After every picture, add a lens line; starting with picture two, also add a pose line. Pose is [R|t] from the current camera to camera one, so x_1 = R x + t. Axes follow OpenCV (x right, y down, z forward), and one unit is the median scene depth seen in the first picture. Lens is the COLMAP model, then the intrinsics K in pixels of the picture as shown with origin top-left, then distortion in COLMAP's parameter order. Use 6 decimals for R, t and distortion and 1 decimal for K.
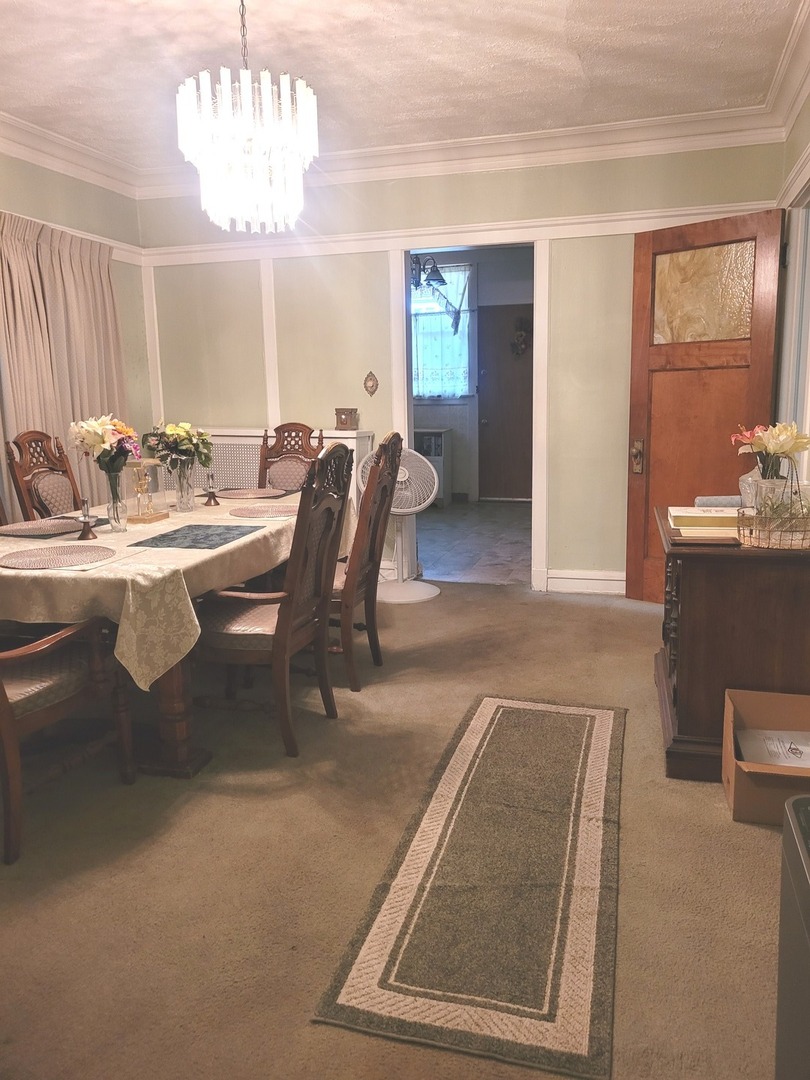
lens RADIAL K [[803.0, 0, 405.0], [0, 803.0, 540.0], [0, 0, 1]] dist [0.008384, 0.004032]
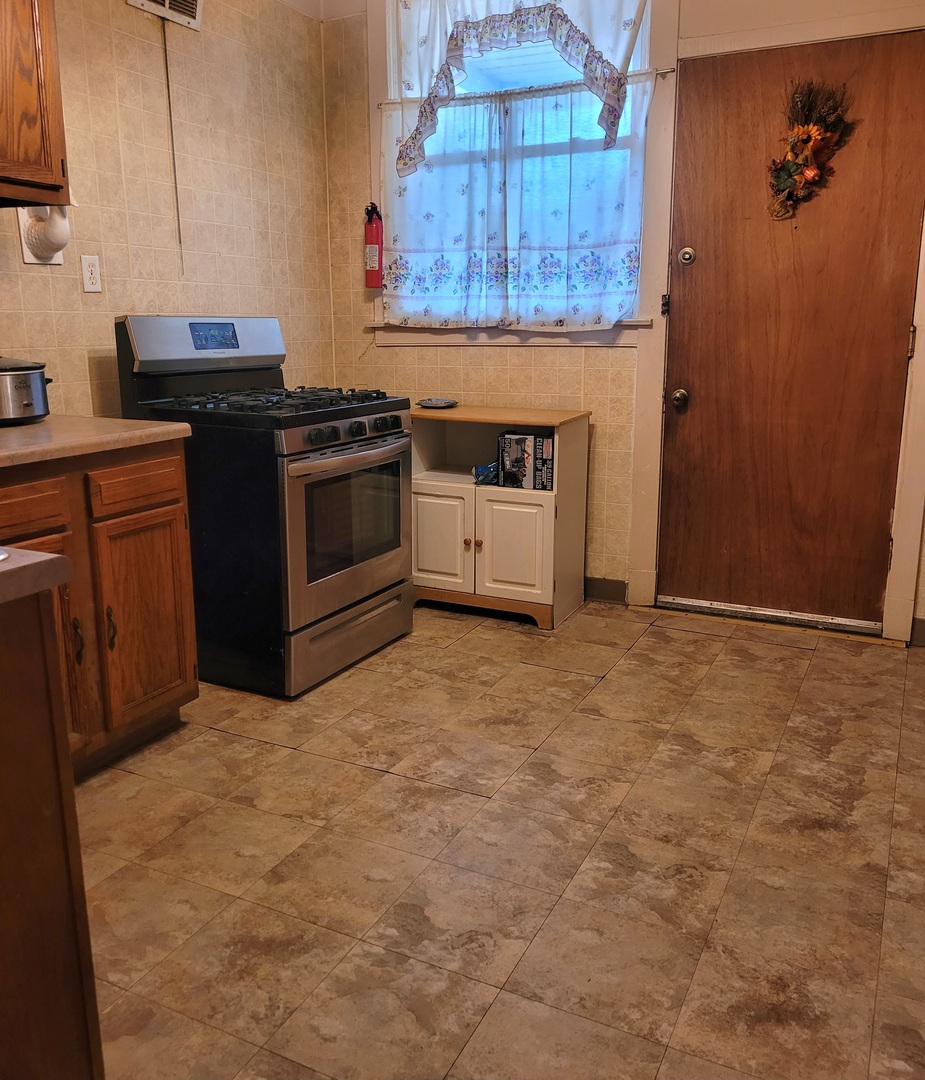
lens RADIAL K [[921.4, 0, 462.5], [0, 921.4, 540.0], [0, 0, 1]] dist [0.008949, 0.000718]
pose [[0.987345, 0.050812, -0.150228, 0.068919], [-0.042207, 0.997310, 0.059927, -0.104687], [0.152869, -0.052828, 0.986833, 0.580018]]
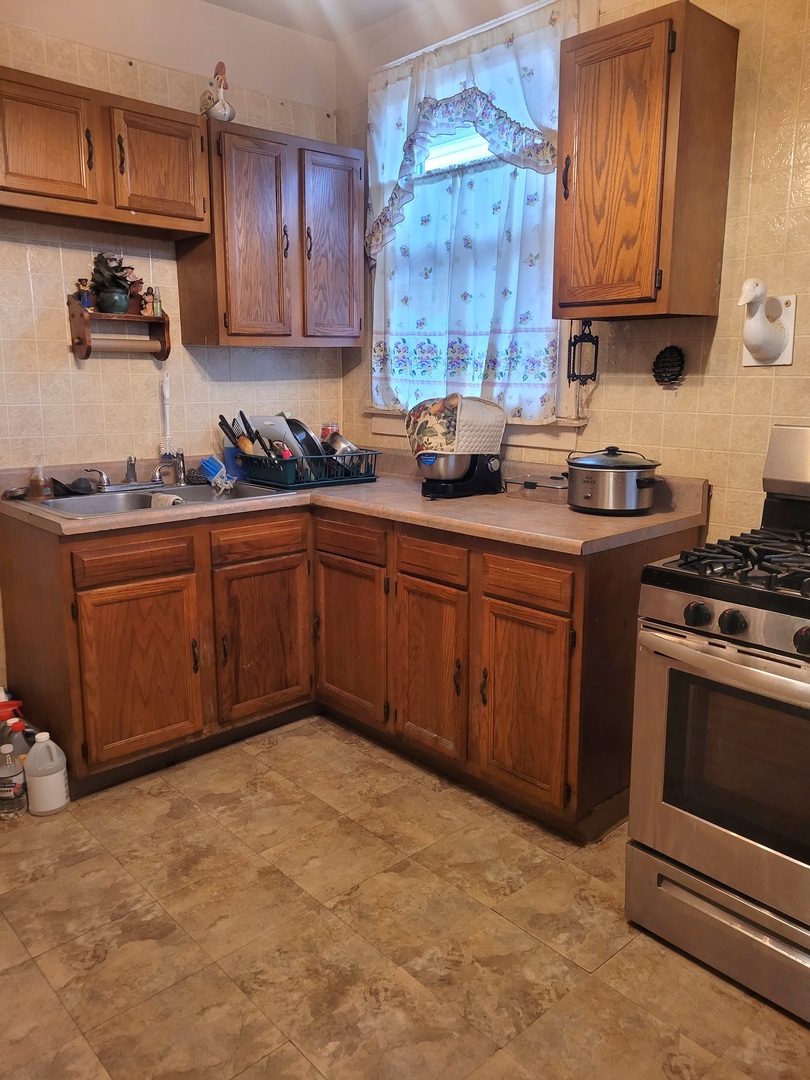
lens RADIAL K [[807.8, 0, 405.0], [0, 807.8, 540.0], [0, 0, 1]] dist [0.053378, -0.049451]
pose [[-0.503609, 0.191497, -0.842441, 0.141307], [-0.147605, 0.941715, 0.302301, -0.165392], [0.851229, 0.276590, -0.445990, 0.833843]]
